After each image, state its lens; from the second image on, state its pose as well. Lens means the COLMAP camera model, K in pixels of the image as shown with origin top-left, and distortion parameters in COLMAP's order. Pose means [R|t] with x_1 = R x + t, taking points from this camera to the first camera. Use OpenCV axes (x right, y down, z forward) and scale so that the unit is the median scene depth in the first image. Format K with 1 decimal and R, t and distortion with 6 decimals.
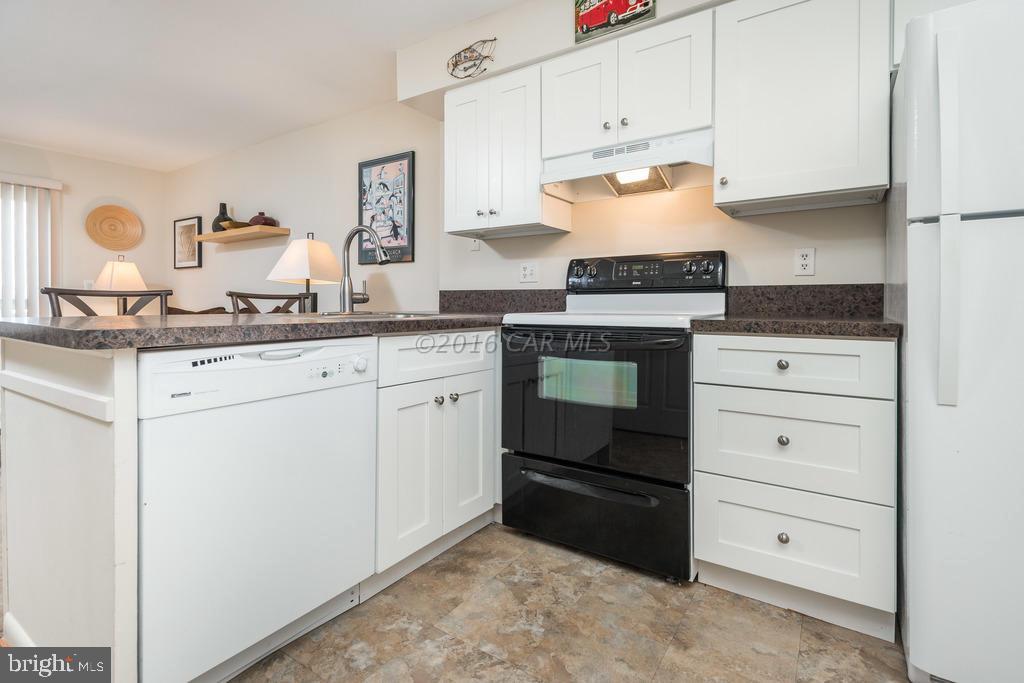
lens RADIAL K [[488.8, 0, 512.5], [0, 488.8, 306.9], [0, 0, 1]] dist [0.000149, 0.000223]
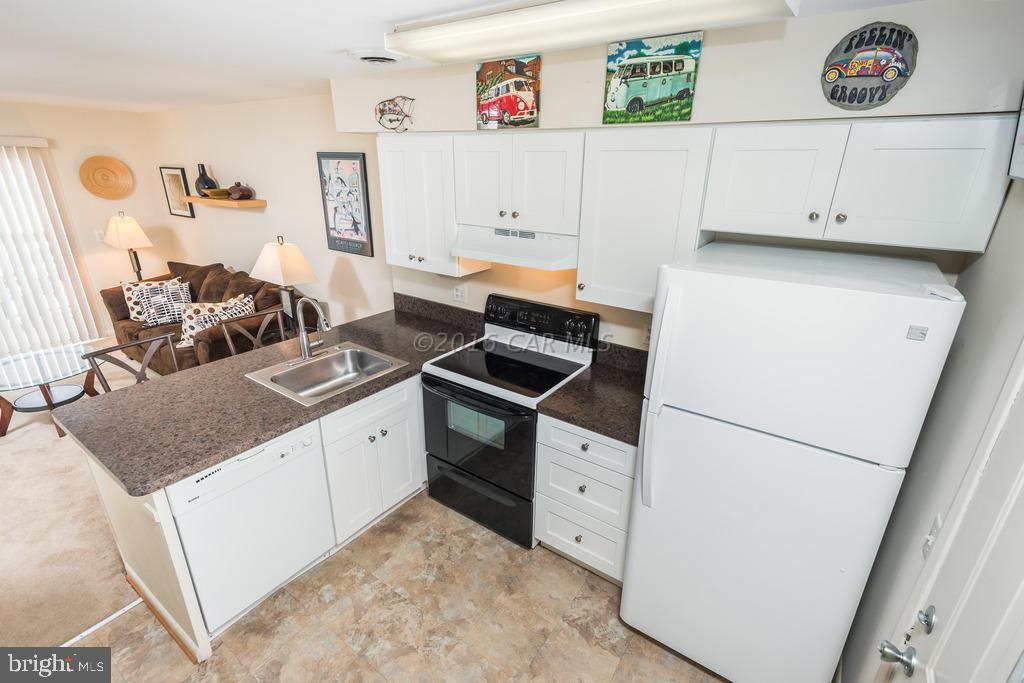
lens RADIAL K [[477.5, 0, 512.0], [0, 477.5, 341.5], [0, 0, 1]] dist [-0.001486, -0.001581]
pose [[0.999608, 0.015896, -0.023045, 0.254085], [-0.006834, 0.936810, 0.349771, -0.497243], [0.027149, -0.349477, 0.936552, -0.190800]]
